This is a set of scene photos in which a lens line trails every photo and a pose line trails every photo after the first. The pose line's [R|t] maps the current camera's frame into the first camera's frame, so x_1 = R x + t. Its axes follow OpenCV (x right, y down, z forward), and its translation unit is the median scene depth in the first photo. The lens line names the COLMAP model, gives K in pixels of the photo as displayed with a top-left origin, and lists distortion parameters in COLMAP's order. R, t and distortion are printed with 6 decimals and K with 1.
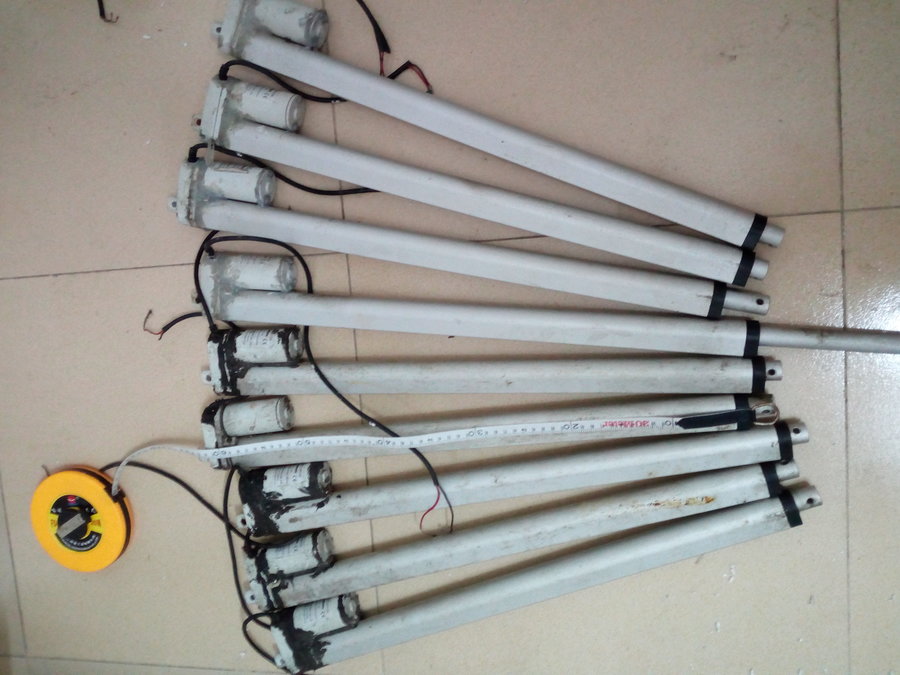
lens RADIAL K [[652.4, 0, 449.7], [0, 652.4, 336.4], [0, 0, 1]] dist [0.070022, 0.000522]
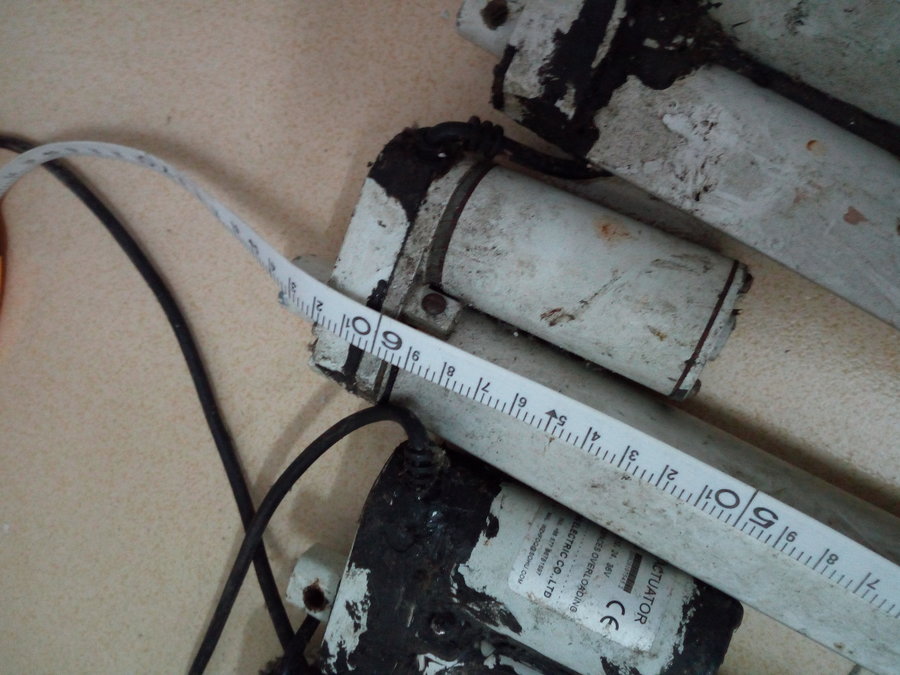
lens RADIAL K [[652.4, 0, 449.5], [0, 652.4, 339.4], [0, 0, 1]] dist [0.070022, 0.000522]
pose [[0.852006, 0.522389, 0.034575, -0.332201], [-0.520526, 0.838196, 0.162727, 0.127616], [0.056026, -0.156642, 0.986065, 0.771830]]
